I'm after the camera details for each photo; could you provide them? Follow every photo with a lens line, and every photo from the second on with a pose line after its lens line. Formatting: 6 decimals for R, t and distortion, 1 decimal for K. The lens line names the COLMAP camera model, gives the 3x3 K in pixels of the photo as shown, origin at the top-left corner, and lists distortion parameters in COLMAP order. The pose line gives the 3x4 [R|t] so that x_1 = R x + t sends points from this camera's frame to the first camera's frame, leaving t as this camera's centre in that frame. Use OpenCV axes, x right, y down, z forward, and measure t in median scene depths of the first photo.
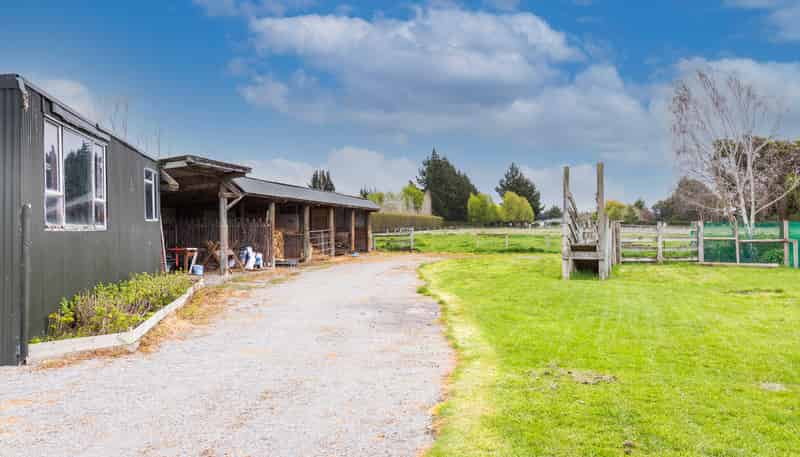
lens RADIAL K [[634.5, 0, 400.0], [0, 634.5, 228.5], [0, 0, 1]] dist [-0.001691, -0.000084]
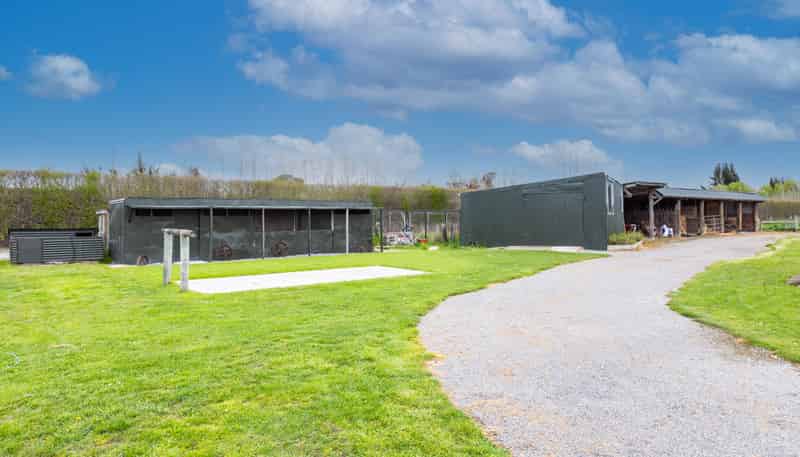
lens RADIAL K [[480.2, 0, 399.2], [0, 480.2, 217.6], [0, 0, 1]] dist [0.000590, 0.000045]
pose [[0.752742, -0.003286, -0.658307, 0.090112], [0.004348, 0.999991, -0.000020, 0.004772], [0.658301, -0.002847, 0.752749, -0.504924]]
